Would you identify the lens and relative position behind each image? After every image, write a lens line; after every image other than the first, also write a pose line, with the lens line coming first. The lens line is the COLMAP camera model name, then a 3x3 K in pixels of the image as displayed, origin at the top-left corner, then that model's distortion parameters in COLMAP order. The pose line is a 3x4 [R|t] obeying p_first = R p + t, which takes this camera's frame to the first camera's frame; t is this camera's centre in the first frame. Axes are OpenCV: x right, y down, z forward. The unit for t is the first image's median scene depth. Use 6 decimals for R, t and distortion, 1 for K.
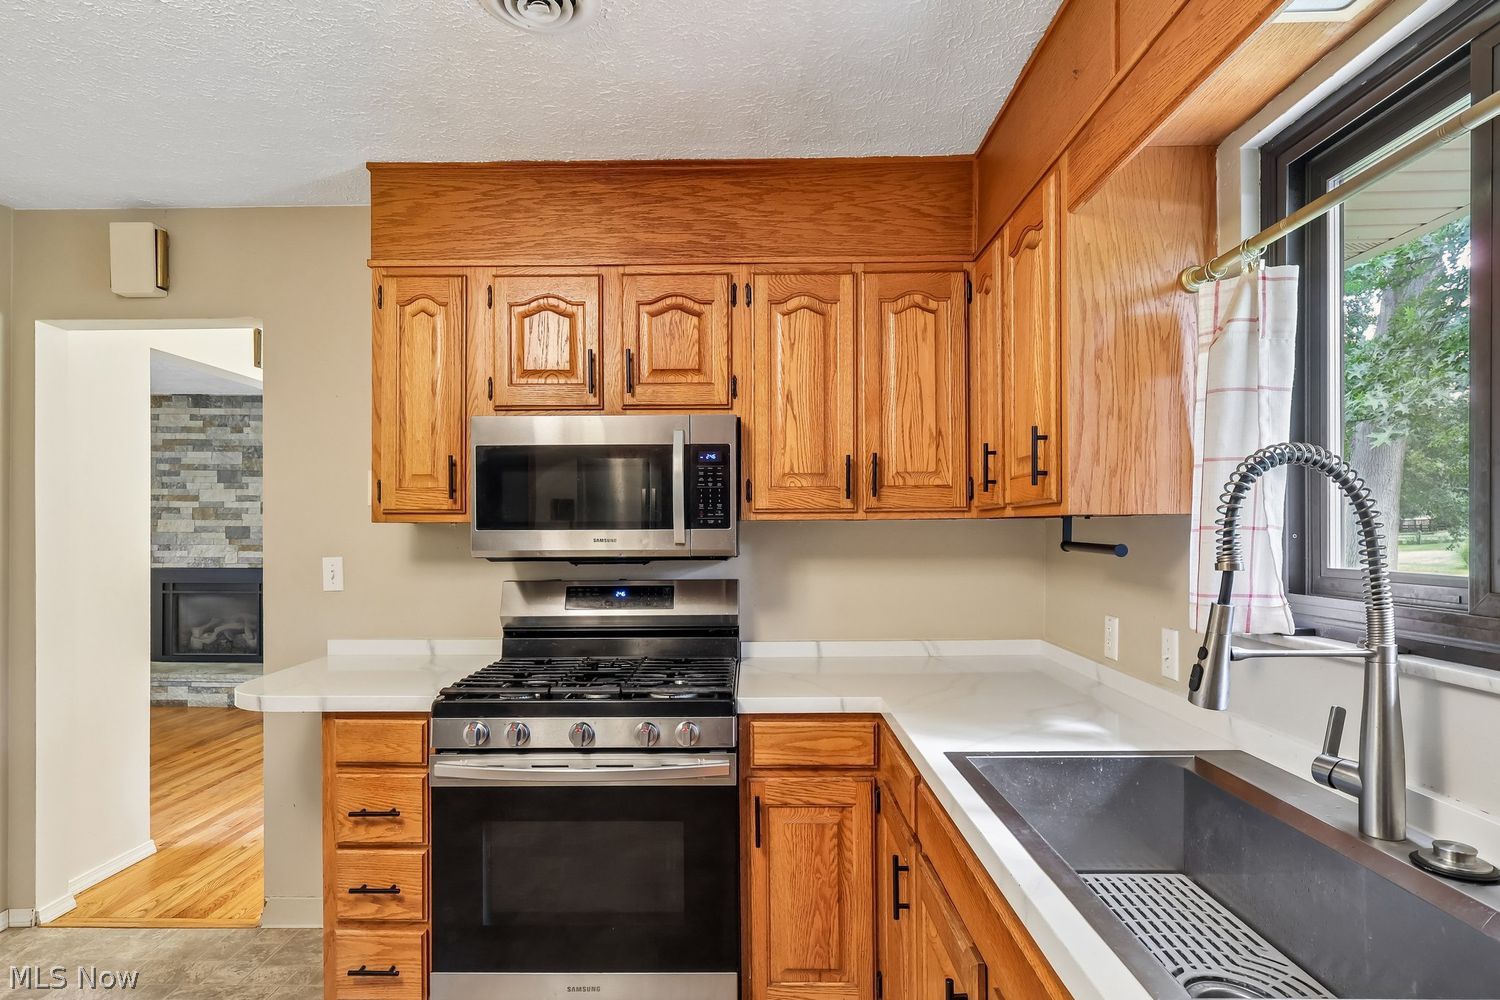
lens RADIAL K [[793.9, 0, 746.9], [0, 793.9, 528.6], [0, 0, 1]] dist [0.001639, 0.000419]
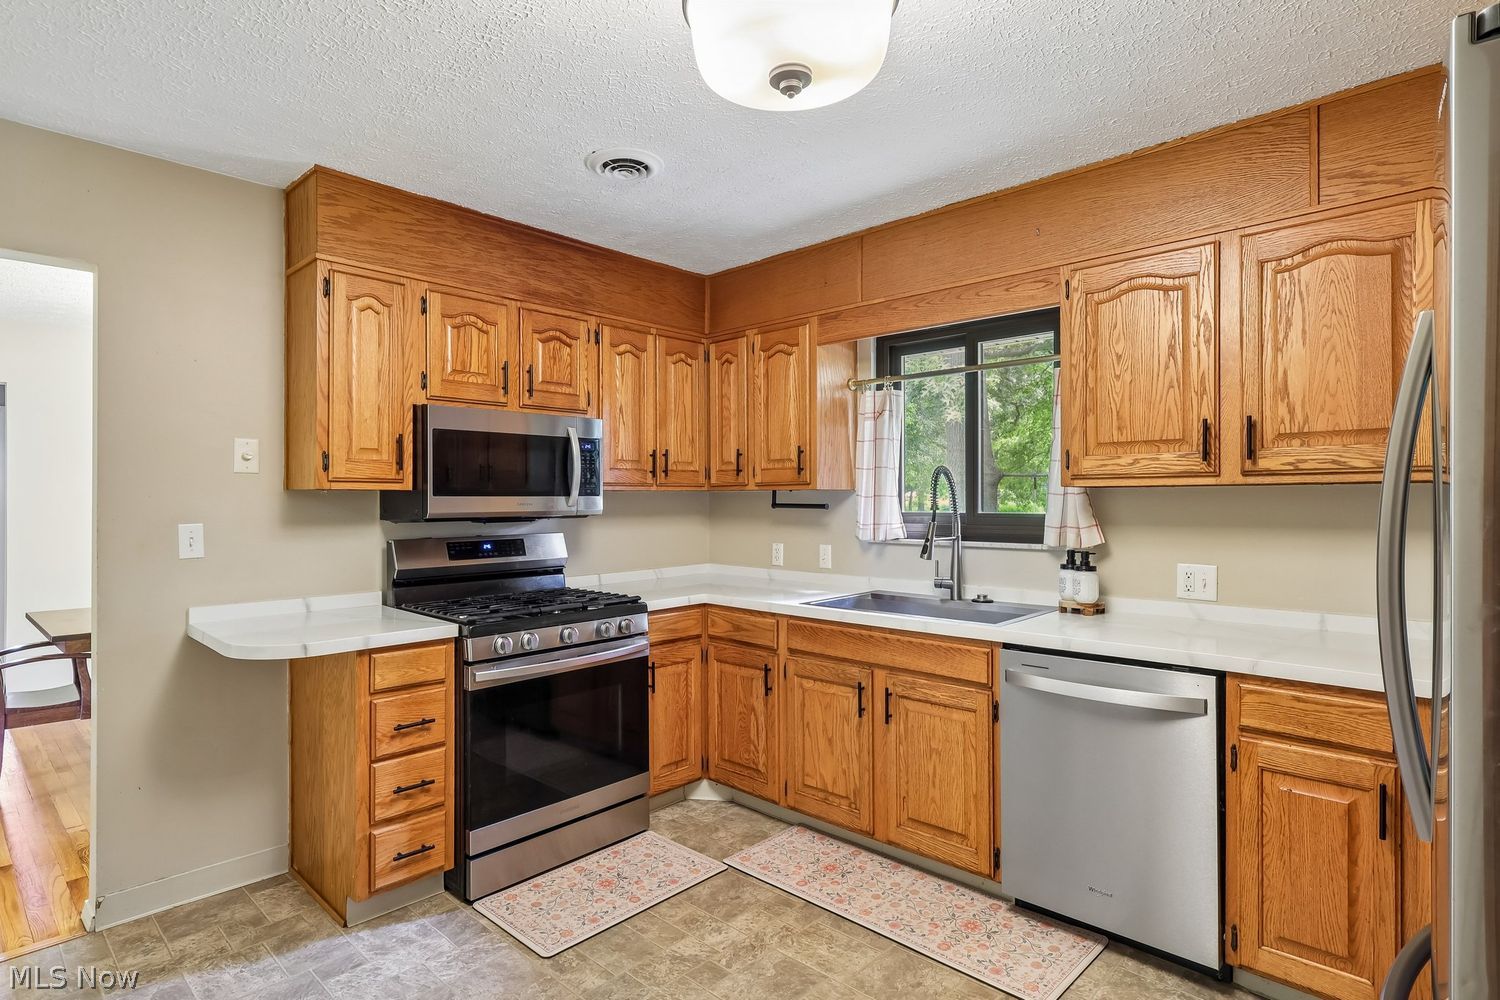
lens RADIAL K [[777.6, 0, 738.6], [0, 777.6, 496.7], [0, 0, 1]] dist [-0.000713, 0.000412]
pose [[0.676154, 0.003381, 0.736753, -0.887031], [-0.000276, 0.999991, -0.004336, 0.007473], [-0.736761, 0.002728, 0.676148, -0.168990]]
